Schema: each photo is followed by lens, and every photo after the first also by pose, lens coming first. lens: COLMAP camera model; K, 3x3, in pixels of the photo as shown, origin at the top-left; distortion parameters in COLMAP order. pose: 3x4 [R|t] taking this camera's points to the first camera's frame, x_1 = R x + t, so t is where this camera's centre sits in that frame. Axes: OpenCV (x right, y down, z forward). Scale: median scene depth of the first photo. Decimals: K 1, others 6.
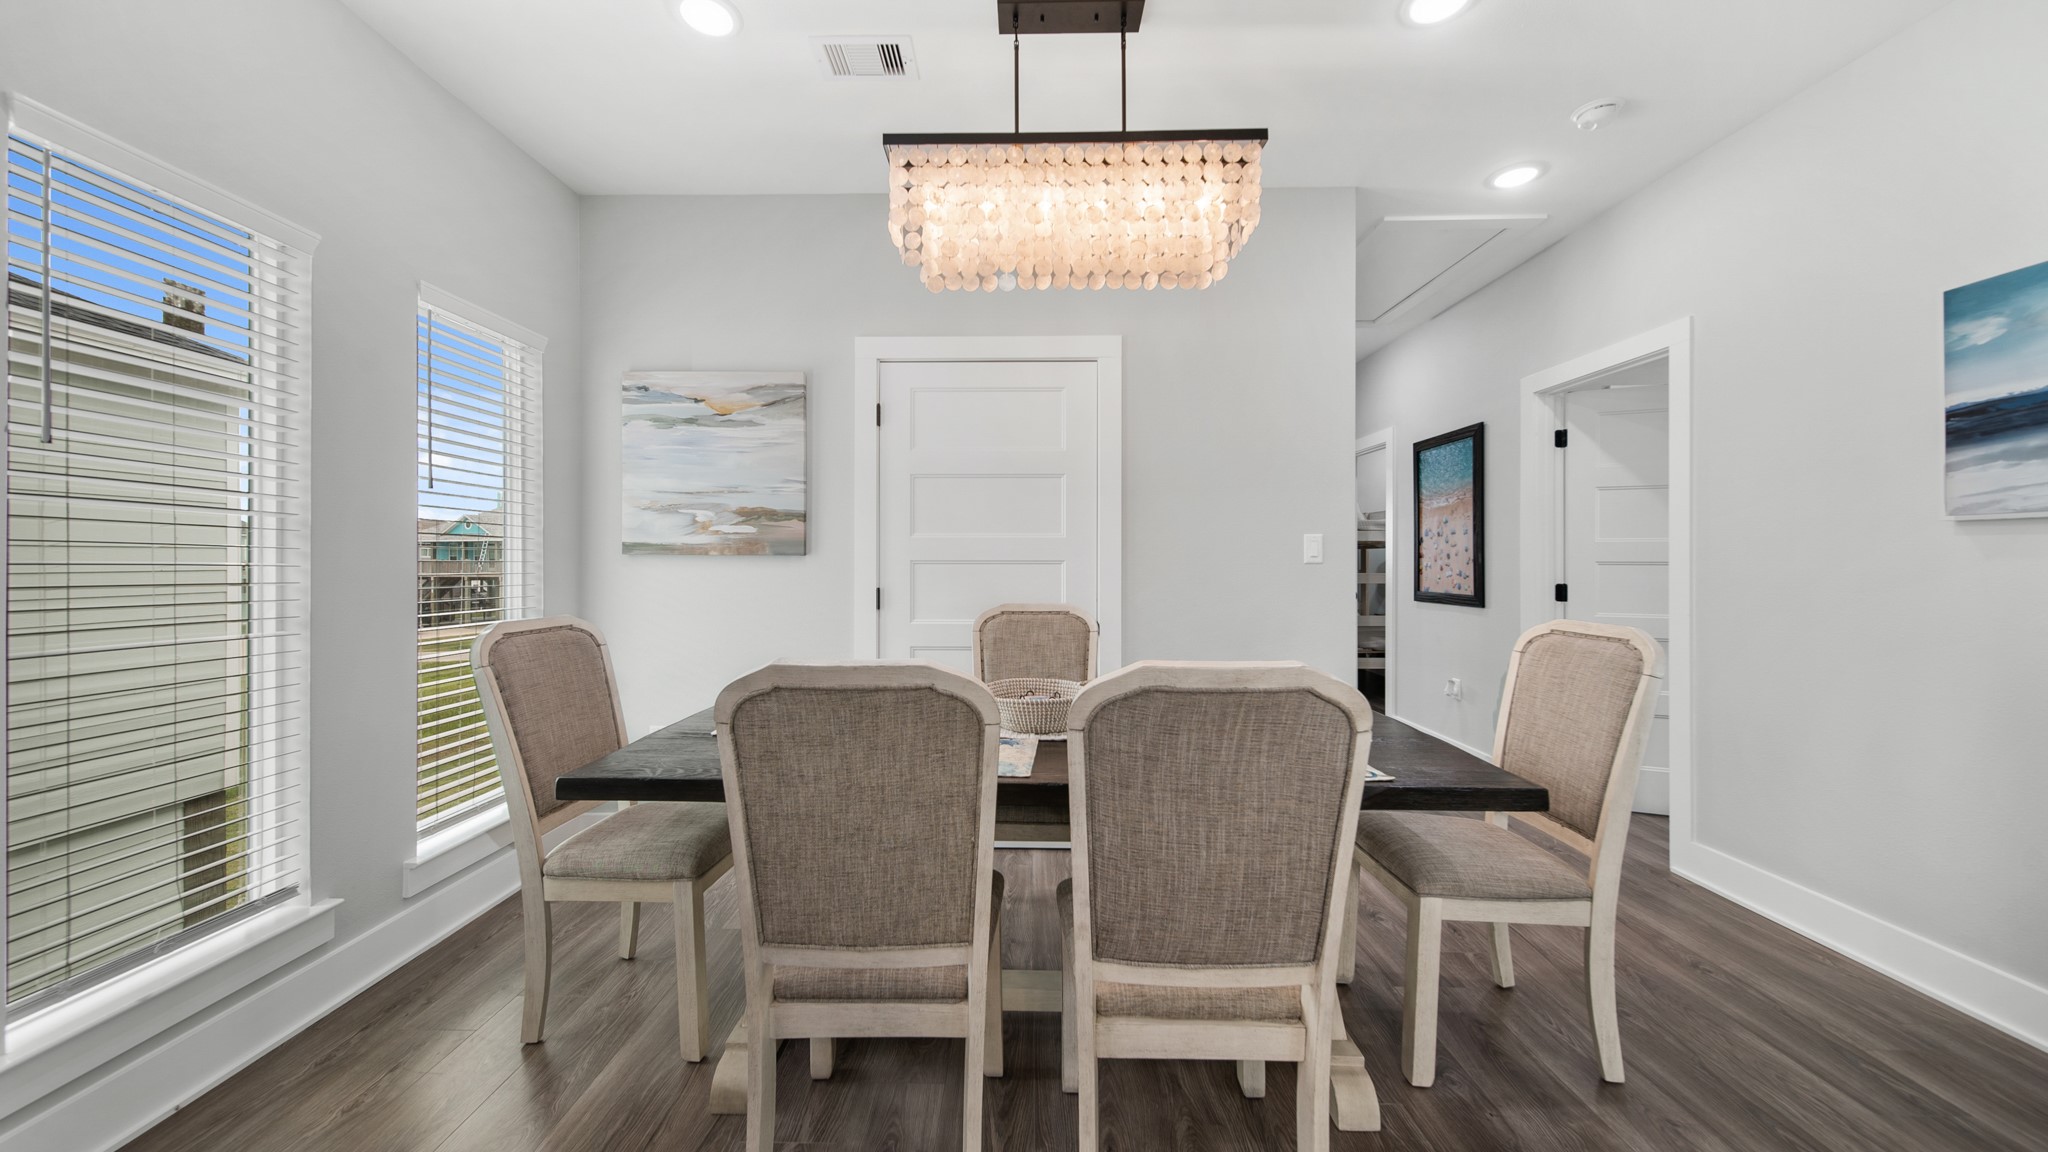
lens RADIAL K [[733.9, 0, 1016.5], [0, 733.9, 558.5], [0, 0, 1]] dist [-0.000209, -0.000026]
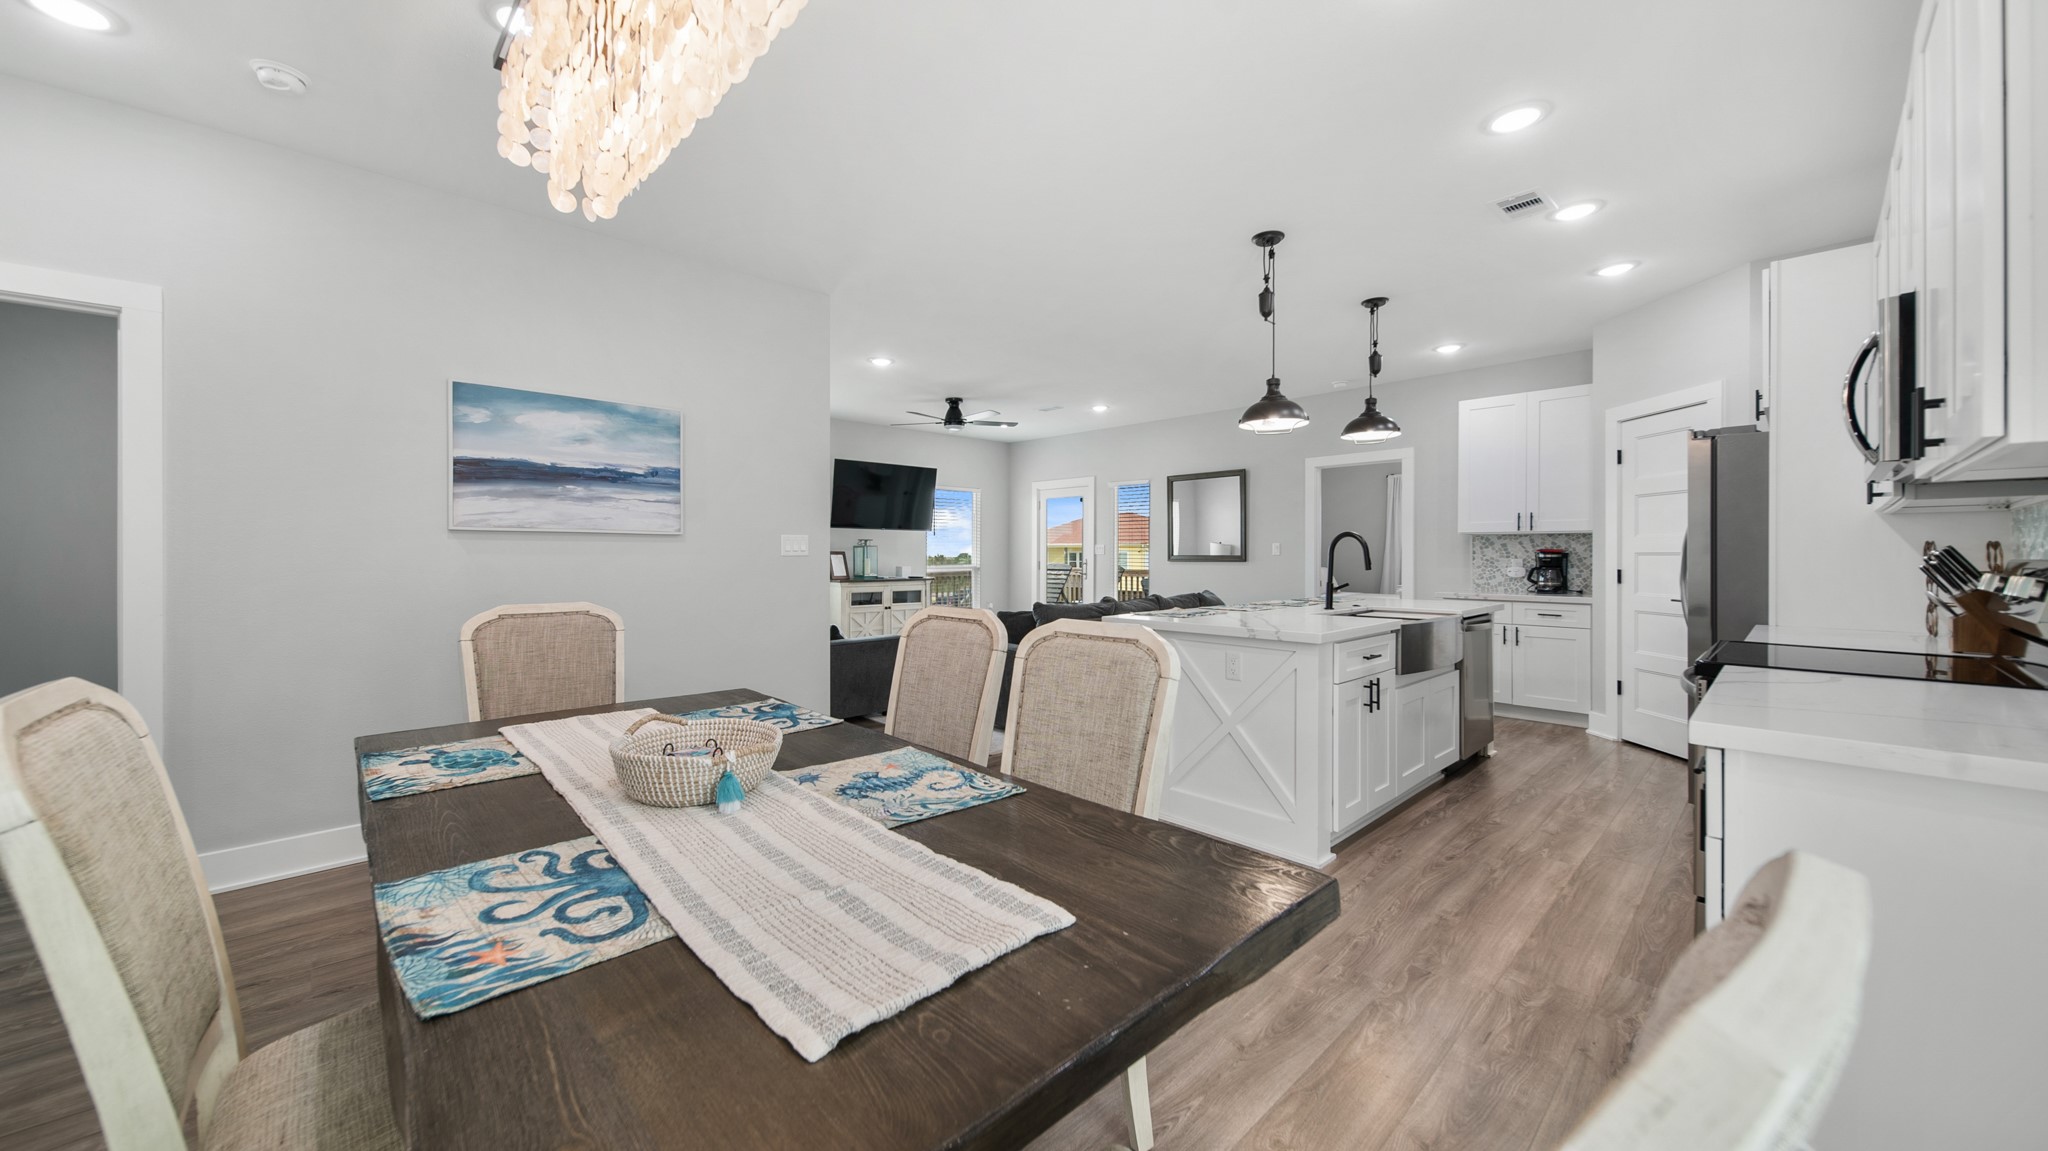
lens RADIAL K [[744.3, 0, 1009.8], [0, 744.3, 559.7], [0, 0, 1]] dist [0.015533, 0.000033]
pose [[-0.699469, -0.004112, 0.714651, -0.446345], [-0.000329, 0.999985, 0.005431, 0.001796], [-0.714663, 0.003563, -0.699460, 0.832822]]
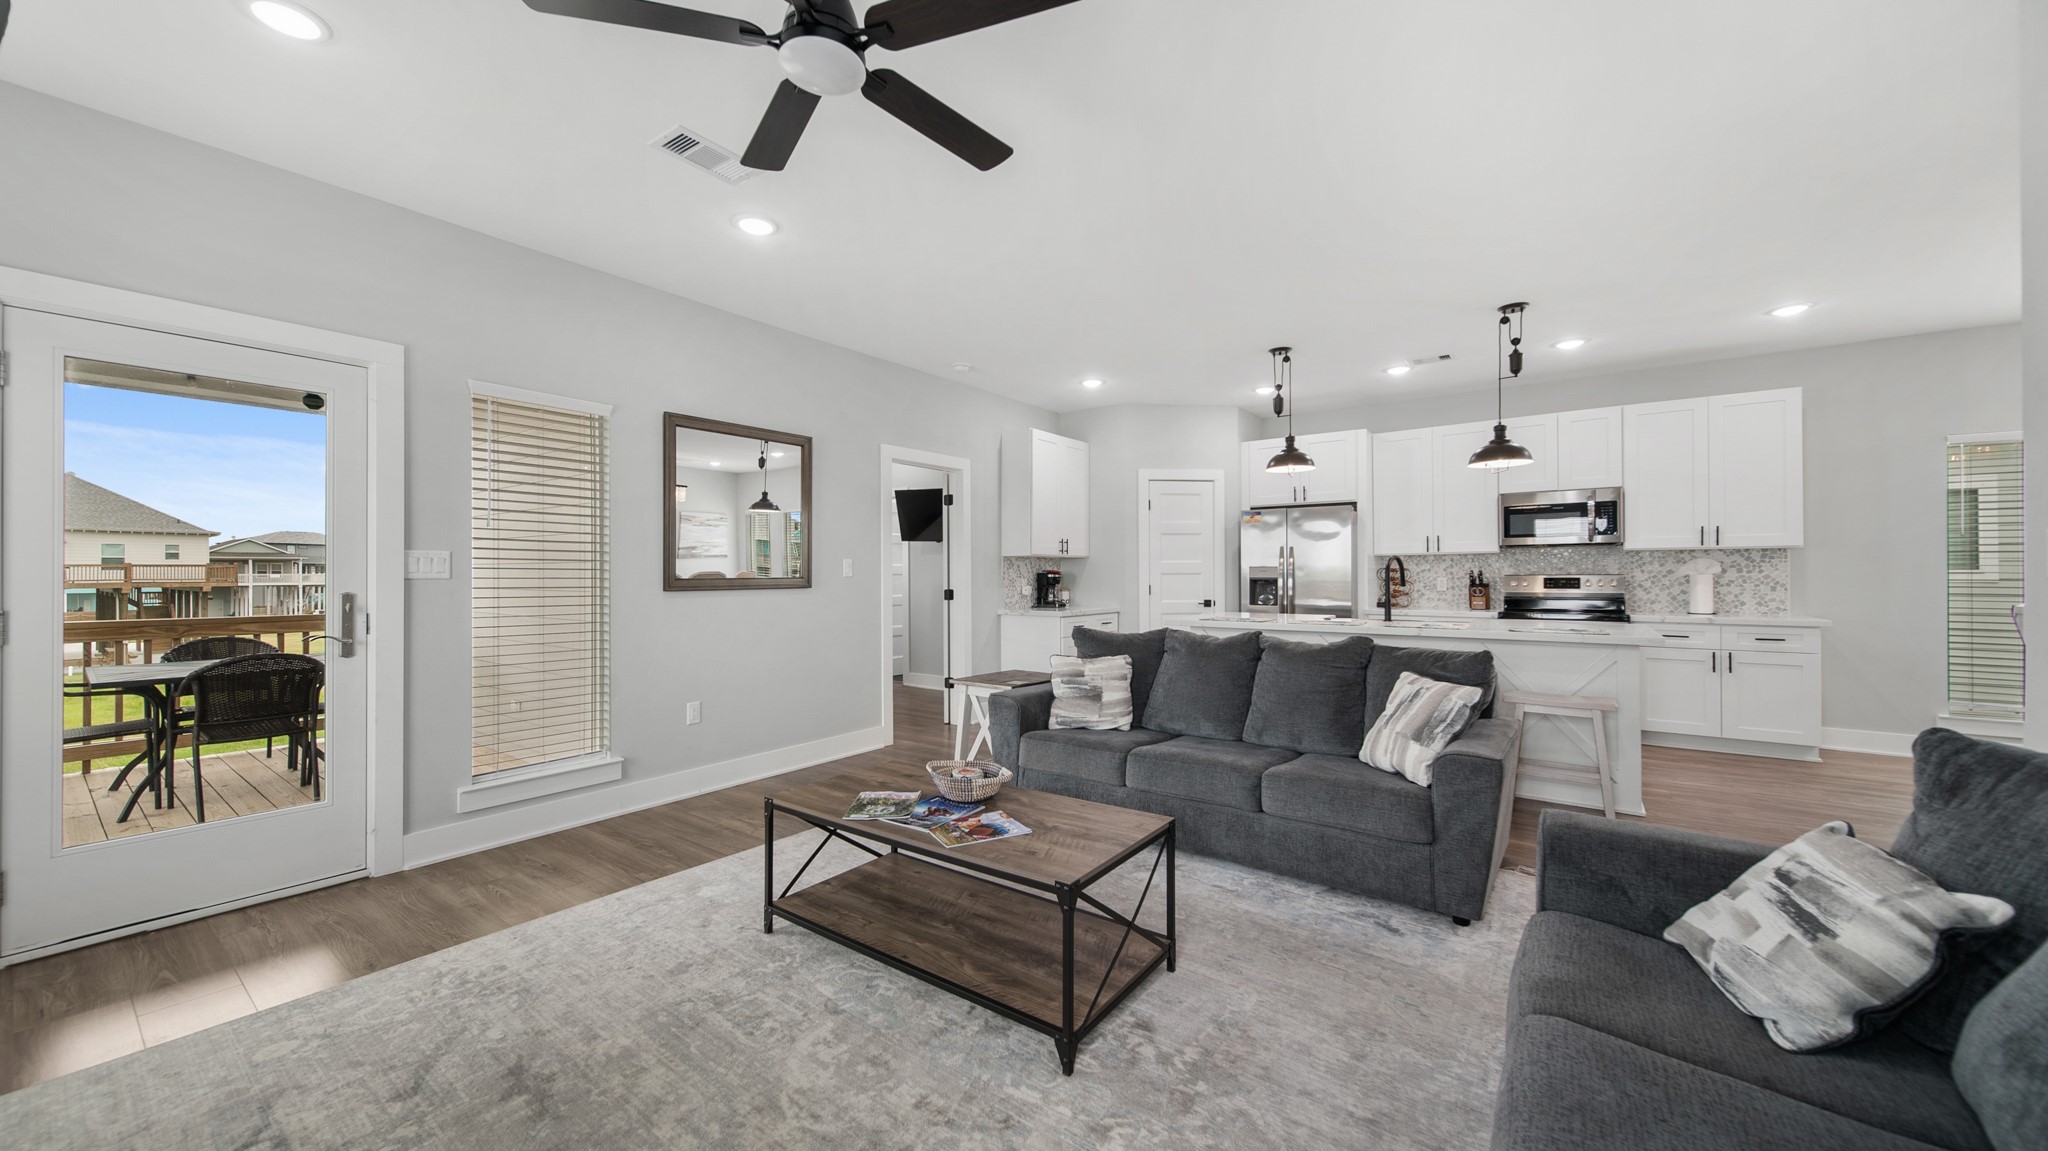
lens RADIAL K [[745.1, 0, 1017.1], [0, 745.1, 572.3], [0, 0, 1]] dist [0.014421, -0.000041]
pose [[-0.573238, 0.001431, -0.819388, 1.796323], [0.005364, 0.999984, -0.002006, -0.004891], [0.819371, -0.005545, -0.573236, -0.240245]]
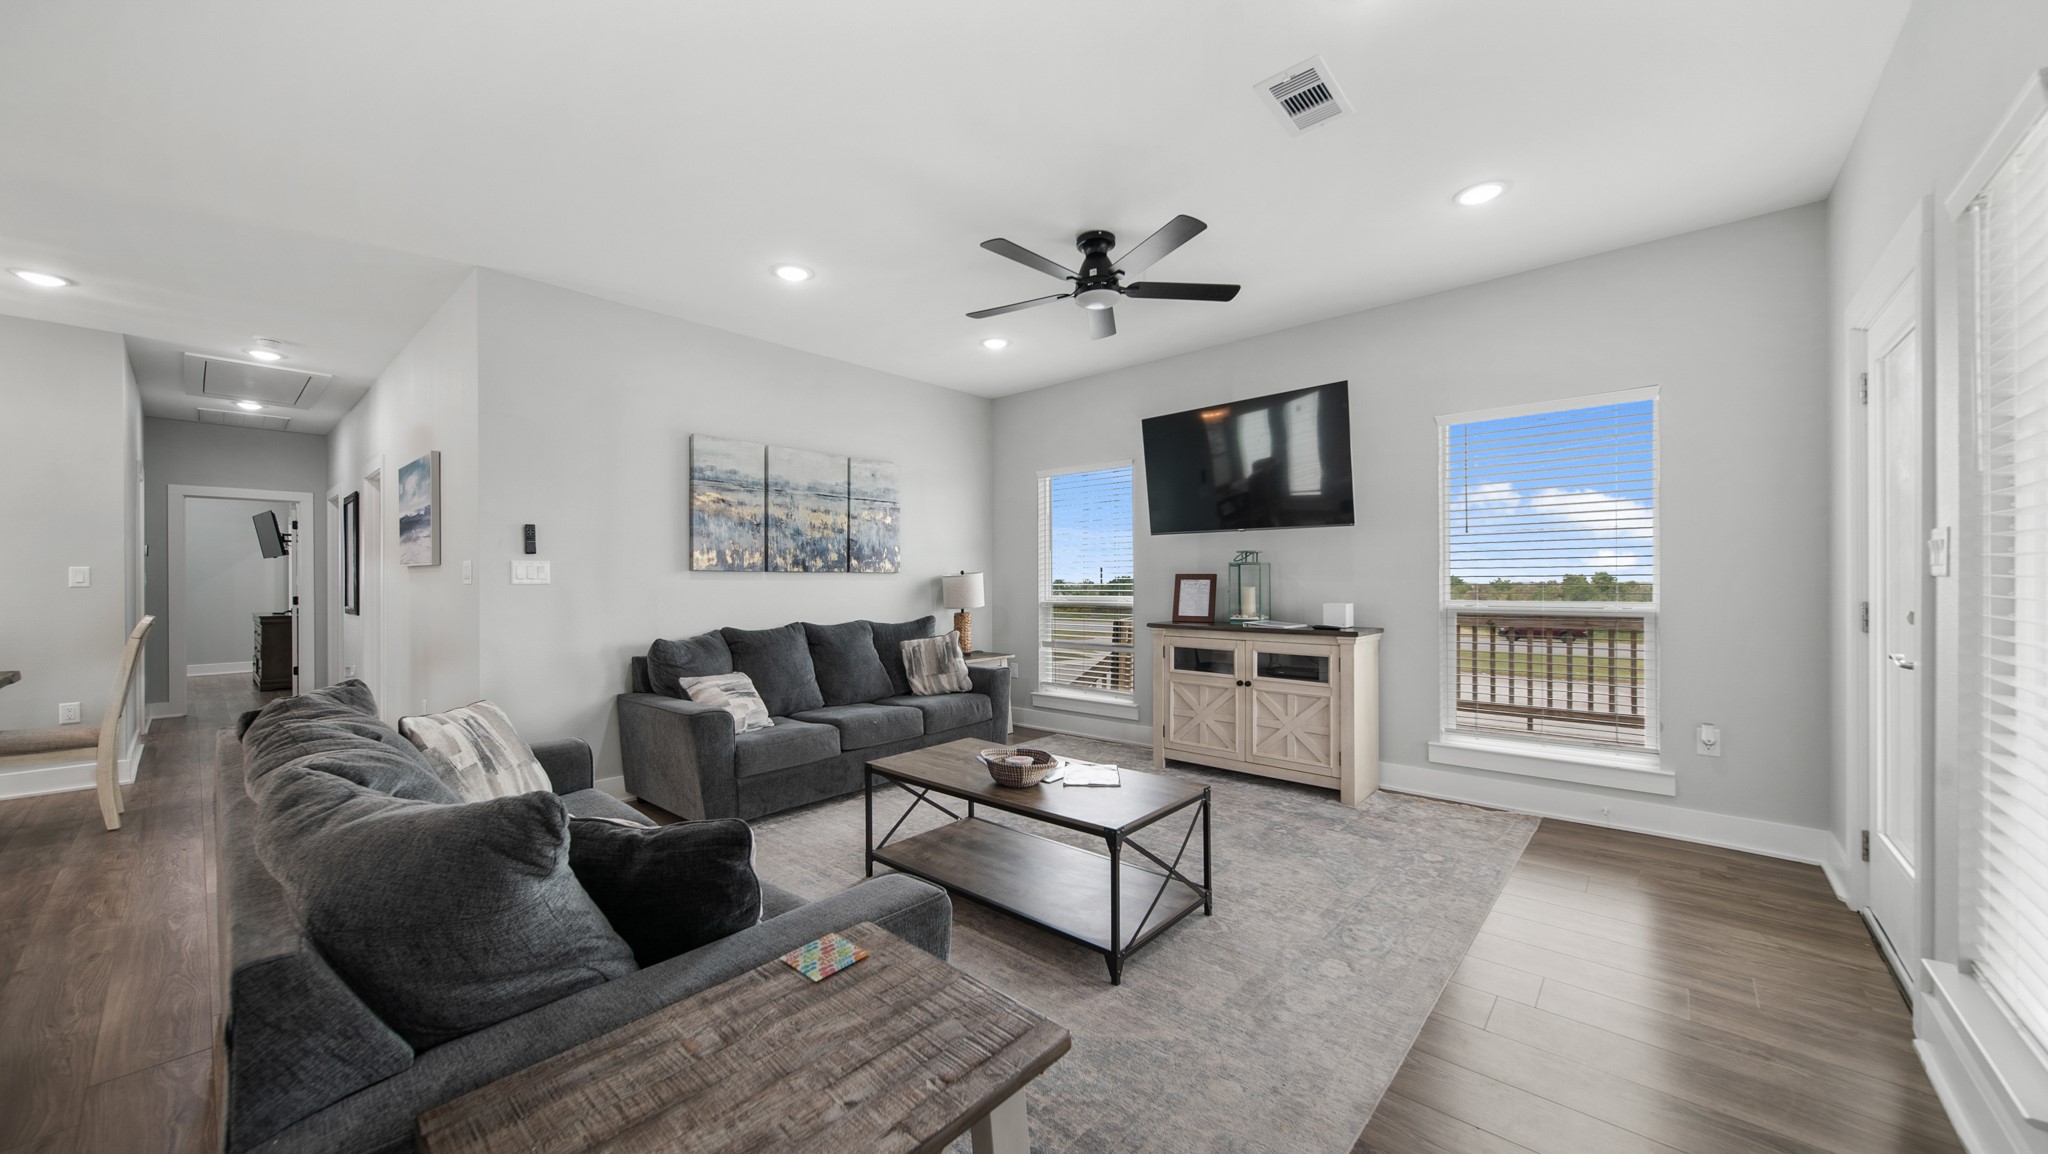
lens RADIAL K [[724.7, 0, 1013.8], [0, 724.7, 577.2], [0, 0, 1]] dist [0.014748, -0.004887]
pose [[0.646736, 0.000068, 0.762714, 0.493843], [0.003549, 0.999989, -0.003099, -0.001519], [-0.762706, 0.004711, 0.646729, -1.308006]]
